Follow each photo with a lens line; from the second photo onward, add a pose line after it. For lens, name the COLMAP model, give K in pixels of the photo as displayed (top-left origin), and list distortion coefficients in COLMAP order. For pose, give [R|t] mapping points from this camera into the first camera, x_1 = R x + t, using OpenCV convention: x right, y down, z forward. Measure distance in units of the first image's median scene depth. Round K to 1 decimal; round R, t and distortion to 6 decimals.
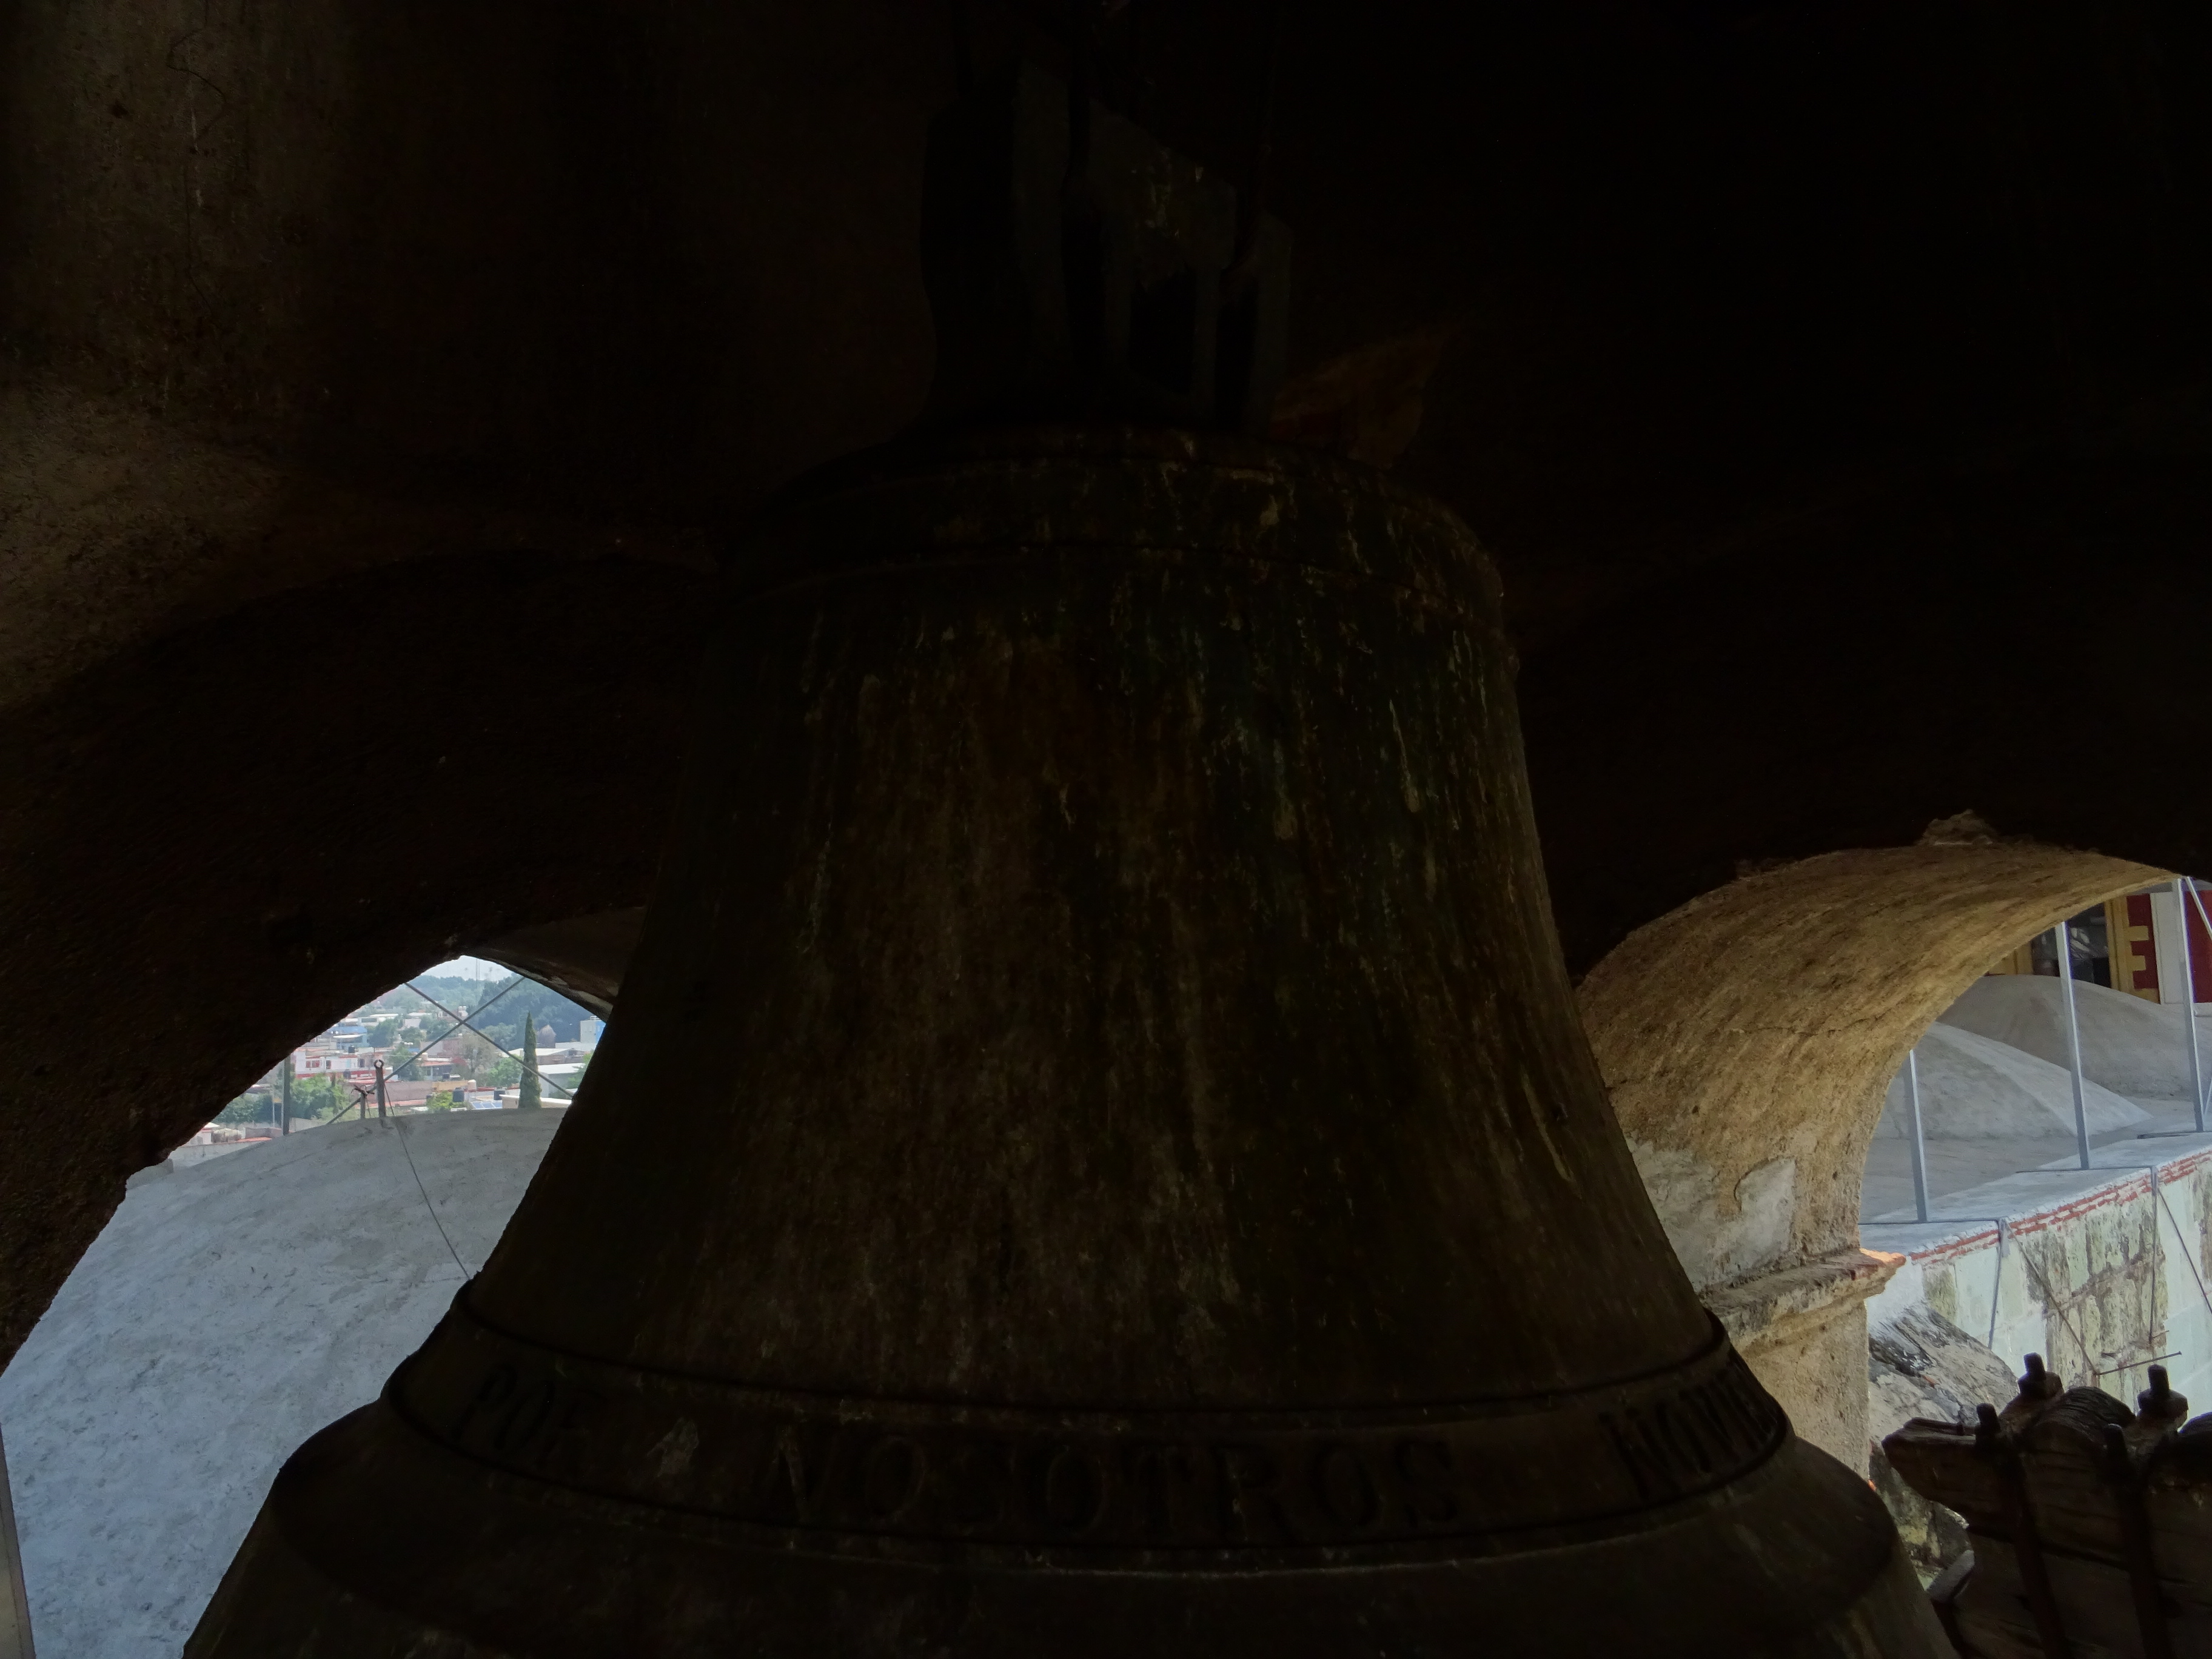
lens RADIAL K [[1527.2, 0, 1098.8], [0, 1527.2, 790.2], [0, 0, 1]] dist [-0.009614, -0.004926]
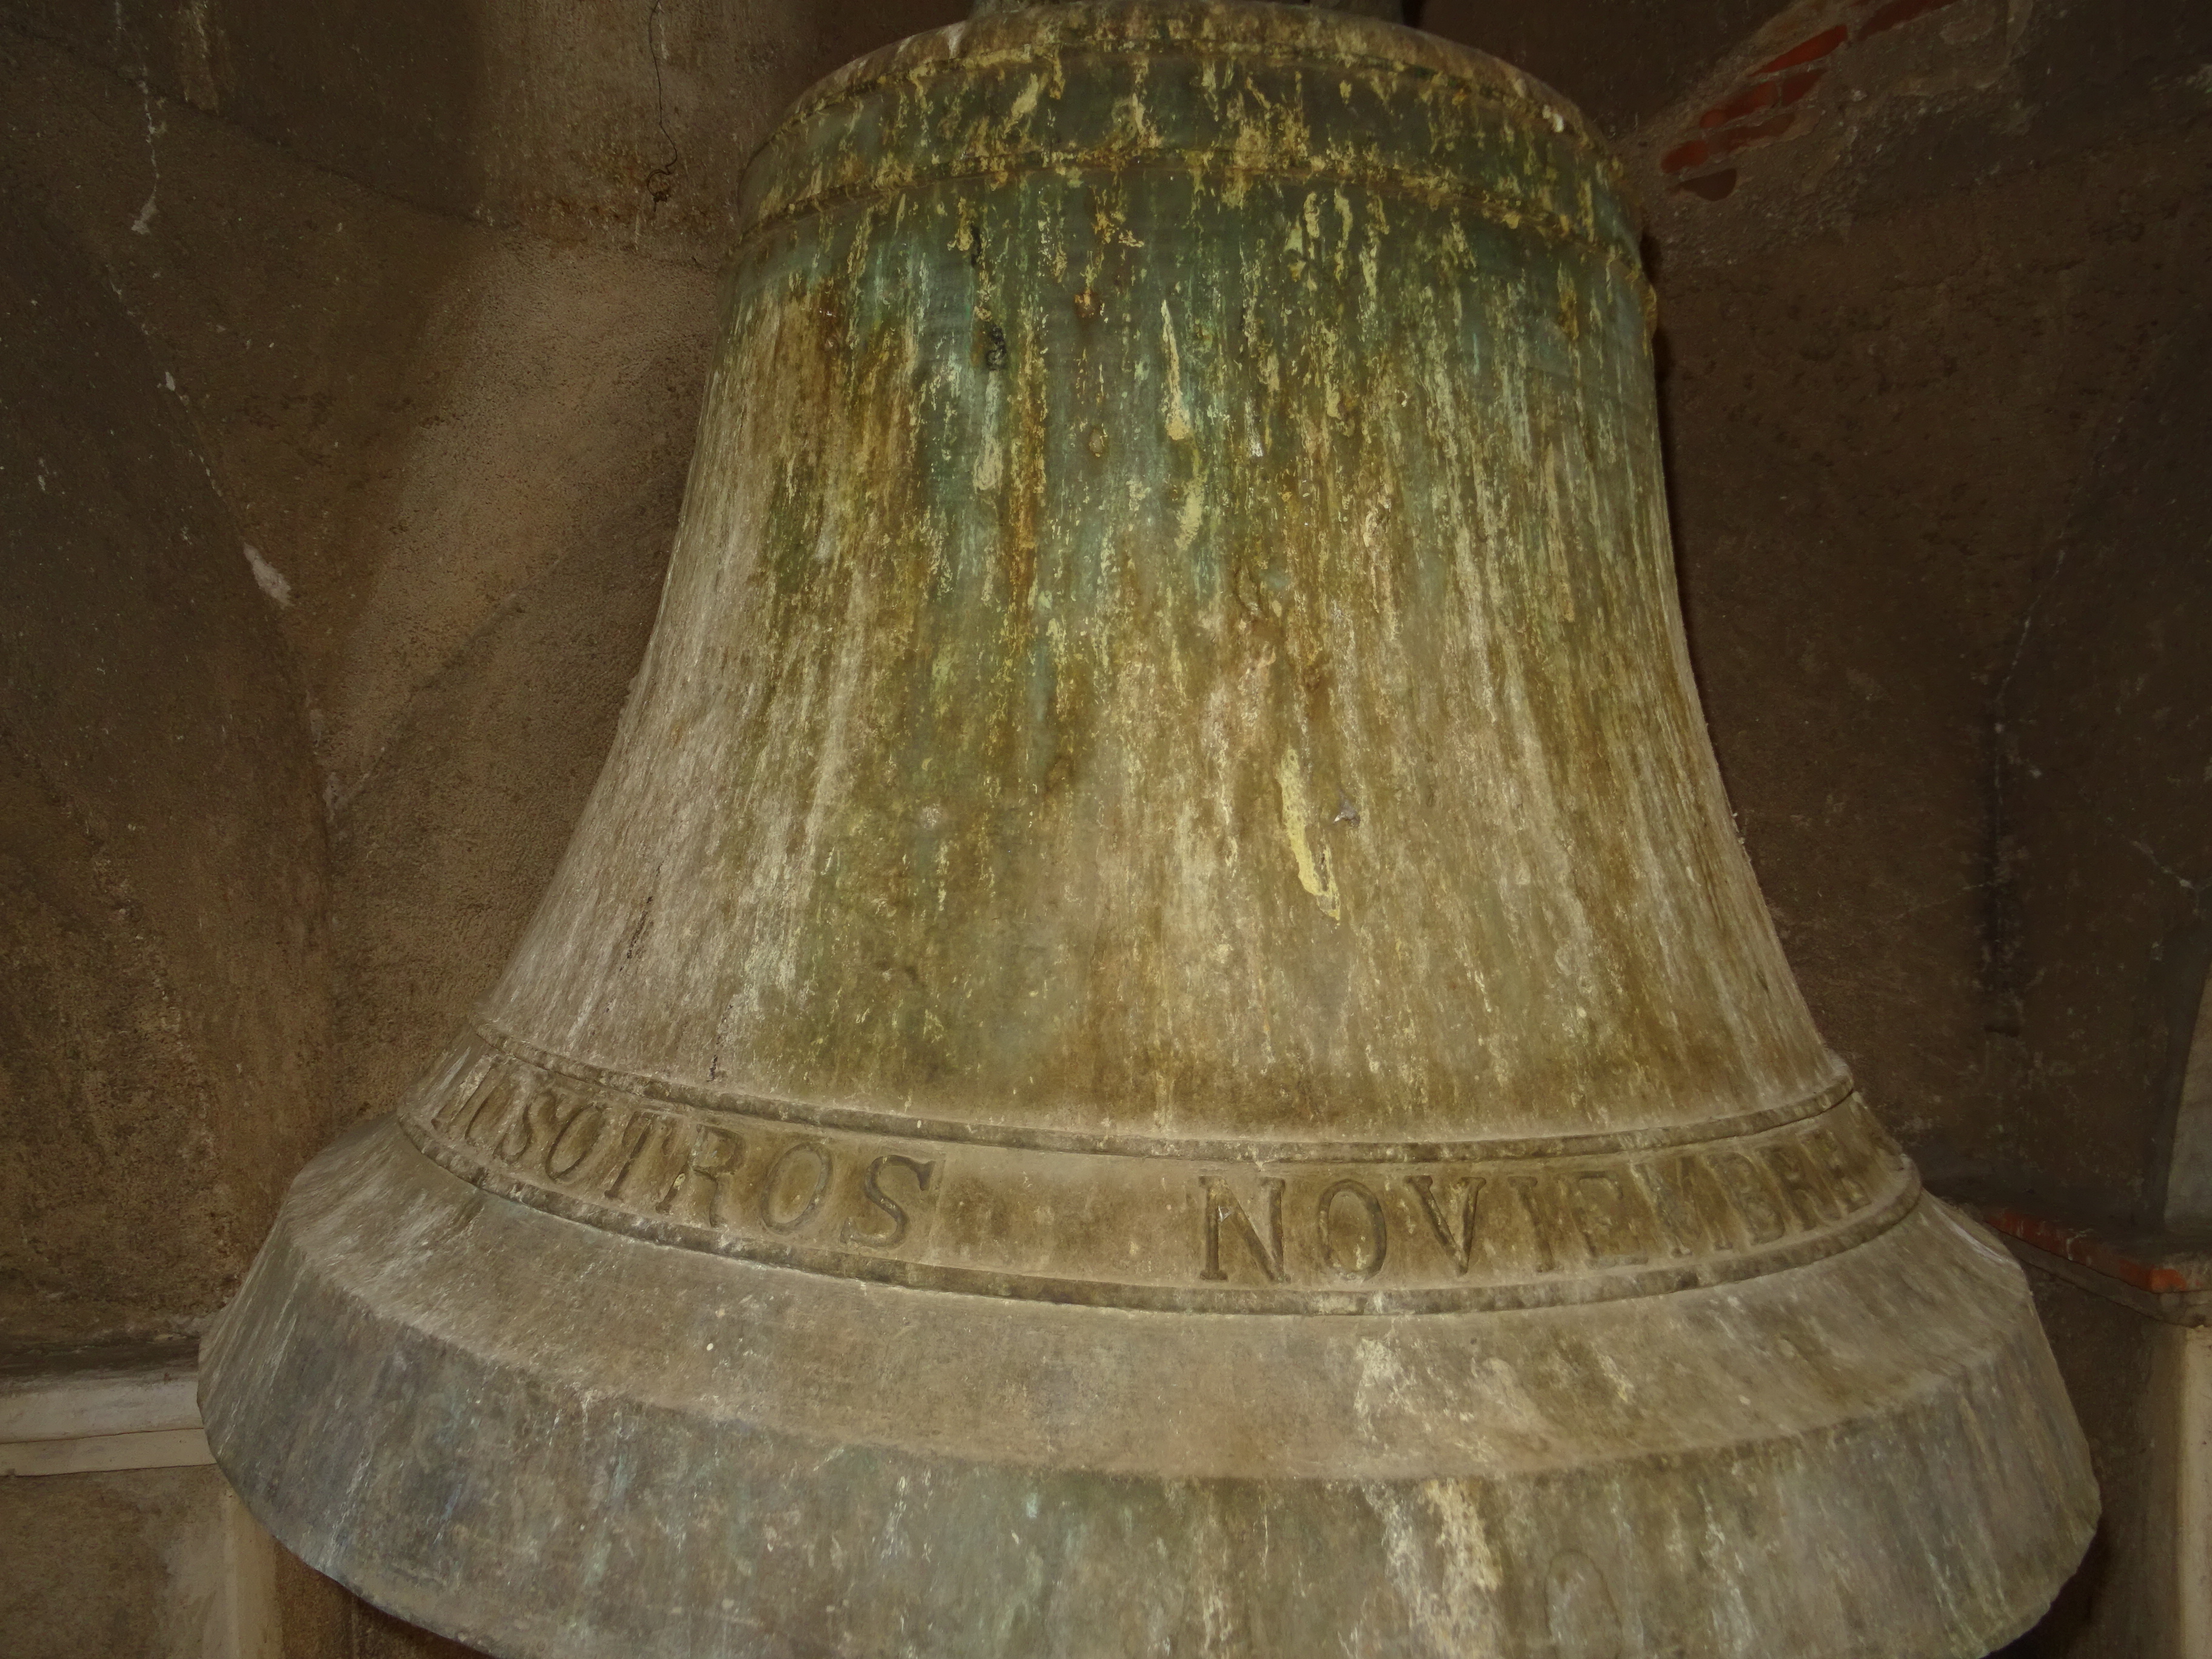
lens RADIAL K [[1527.2, 0, 1098.8], [0, 1527.2, 790.2], [0, 0, 1]] dist [-0.009614, -0.004926]
pose [[0.807860, 0.005667, -0.589347, 0.674836], [0.083809, 0.988688, 0.124389, 0.097395], [0.583385, -0.149882, 0.798246, 0.323226]]
